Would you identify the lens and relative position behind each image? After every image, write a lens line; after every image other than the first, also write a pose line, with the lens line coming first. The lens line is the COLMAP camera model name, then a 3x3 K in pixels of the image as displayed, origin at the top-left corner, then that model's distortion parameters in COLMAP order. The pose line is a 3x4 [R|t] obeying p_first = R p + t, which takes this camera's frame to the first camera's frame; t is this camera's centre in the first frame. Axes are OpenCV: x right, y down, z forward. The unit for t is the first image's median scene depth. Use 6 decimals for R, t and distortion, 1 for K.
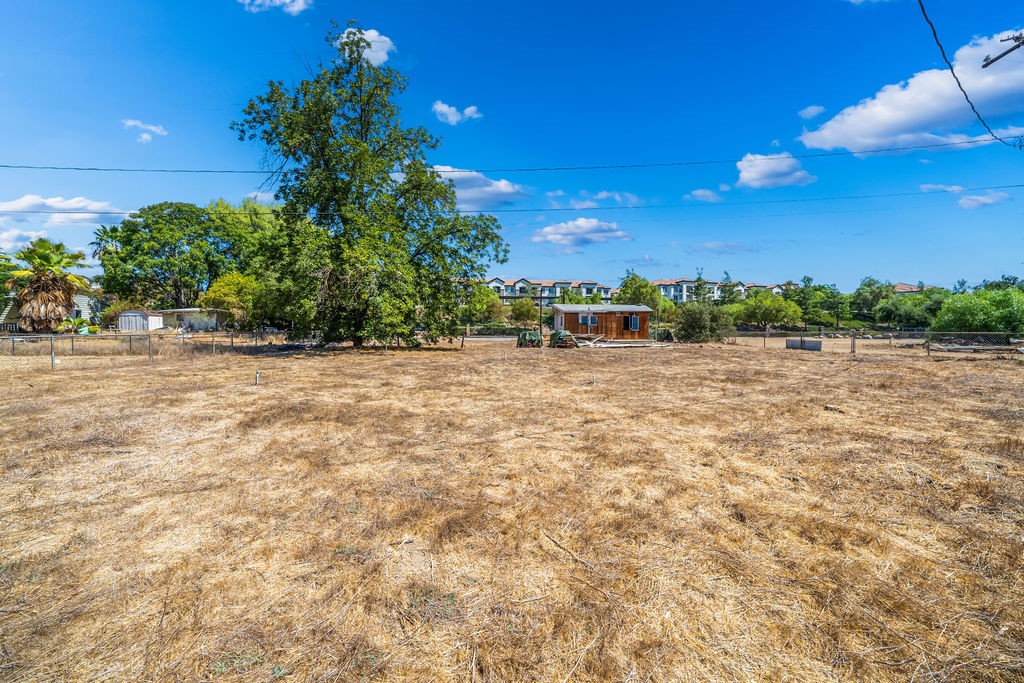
lens RADIAL K [[356.8, 0, 512.0], [0, 356.8, 342.3], [0, 0, 1]] dist [-0.001139, 0.000045]
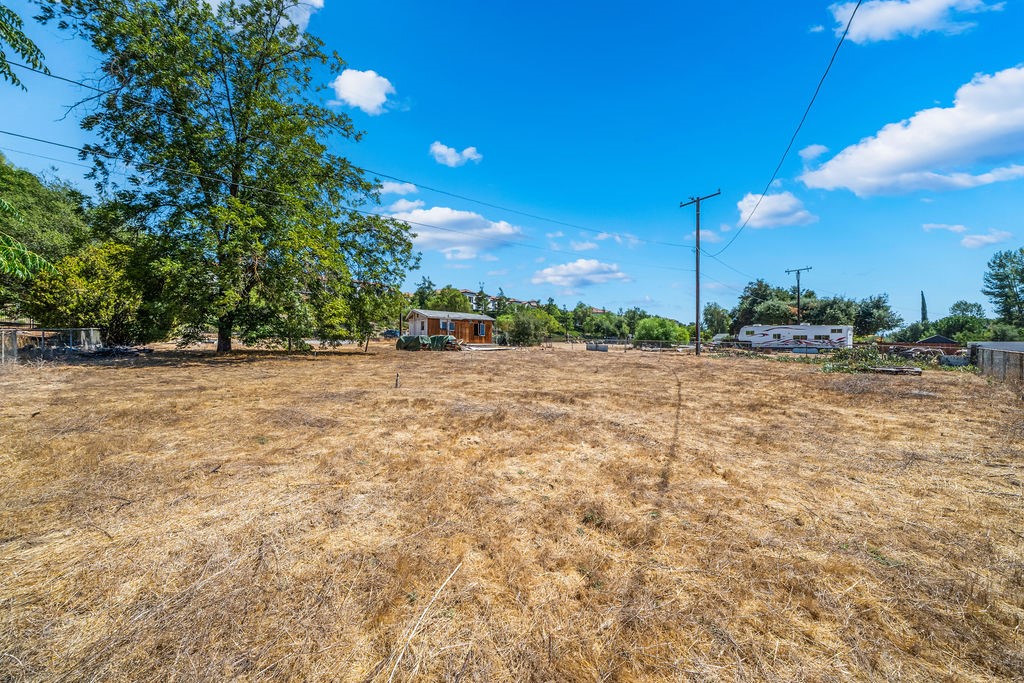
lens RADIAL K [[356.8, 0, 511.3], [0, 356.8, 344.0], [0, 0, 1]] dist [-0.001139, 0.000045]
pose [[0.803548, 0.005067, 0.595219, -0.279443], [-0.002077, 0.999982, -0.005709, -0.000189], [-0.595236, 0.003351, 0.803544, -0.004055]]
